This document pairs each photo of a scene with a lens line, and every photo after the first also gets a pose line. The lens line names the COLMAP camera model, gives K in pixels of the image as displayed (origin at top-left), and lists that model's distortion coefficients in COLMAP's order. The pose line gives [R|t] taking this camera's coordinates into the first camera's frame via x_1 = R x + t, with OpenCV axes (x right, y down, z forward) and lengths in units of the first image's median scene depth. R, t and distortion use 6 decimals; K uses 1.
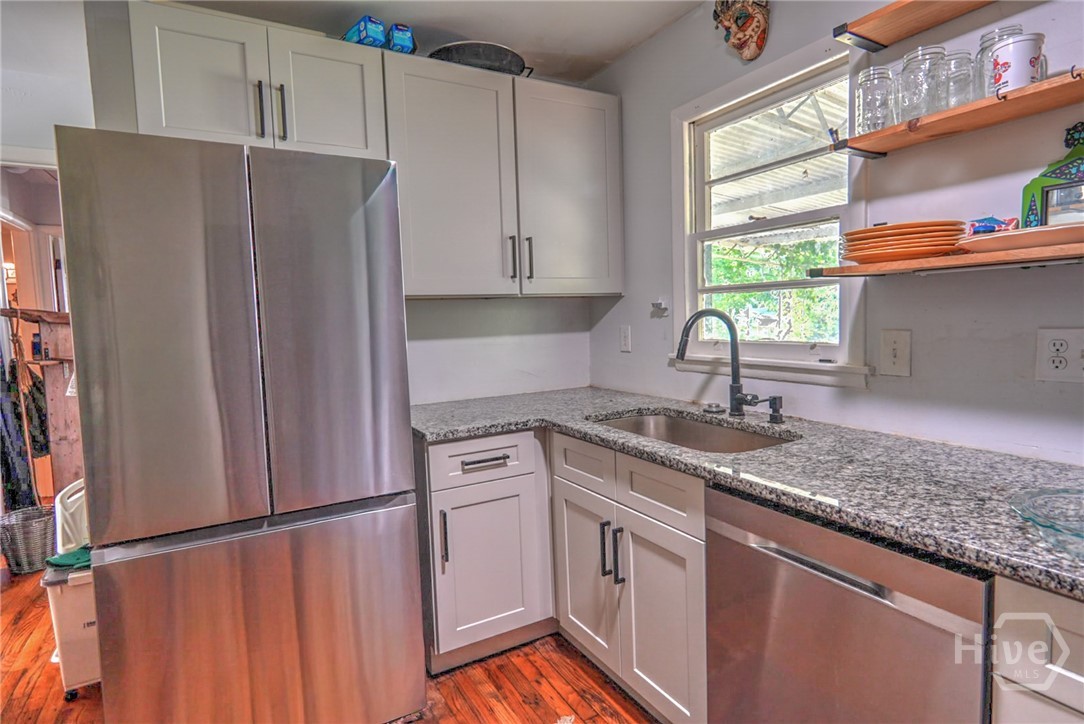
lens RADIAL K [[576.1, 0, 548.2], [0, 576.1, 360.1], [0, 0, 1]] dist [0.000237, 0.000191]
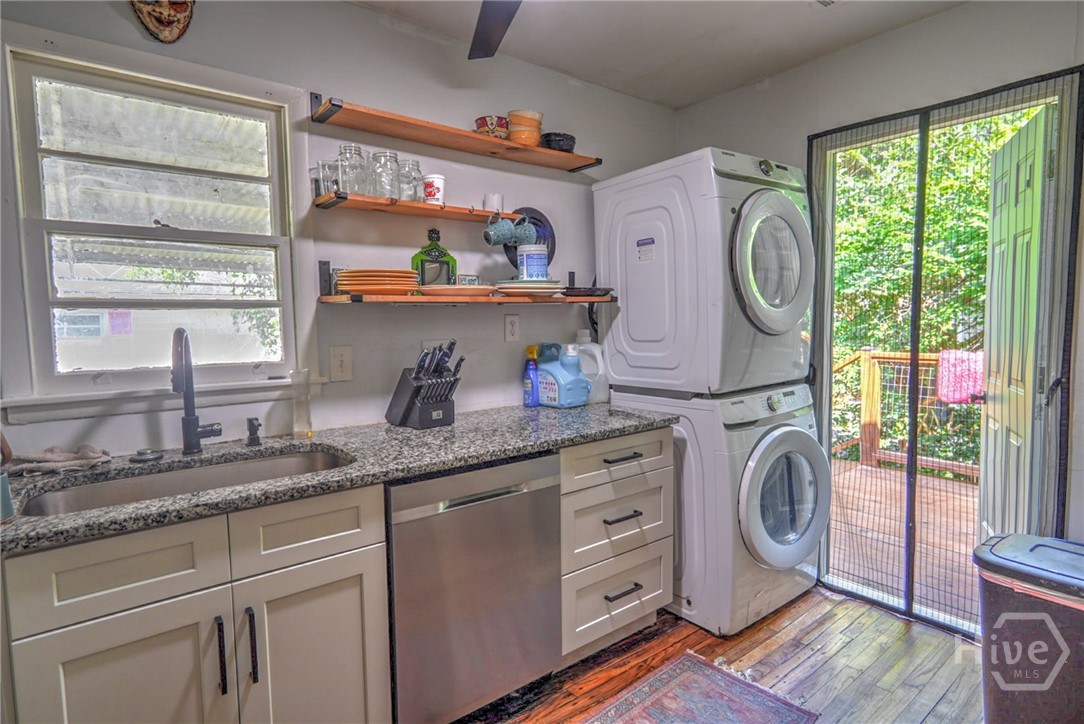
lens RADIAL K [[576.1, 0, 546.5], [0, 576.1, 361.6], [0, 0, 1]] dist [0.000237, 0.000191]
pose [[-0.167626, -0.036177, 0.985187, -0.665741], [0.098947, 0.993663, 0.053323, -0.036588], [-0.980873, 0.106420, -0.162984, 0.682947]]
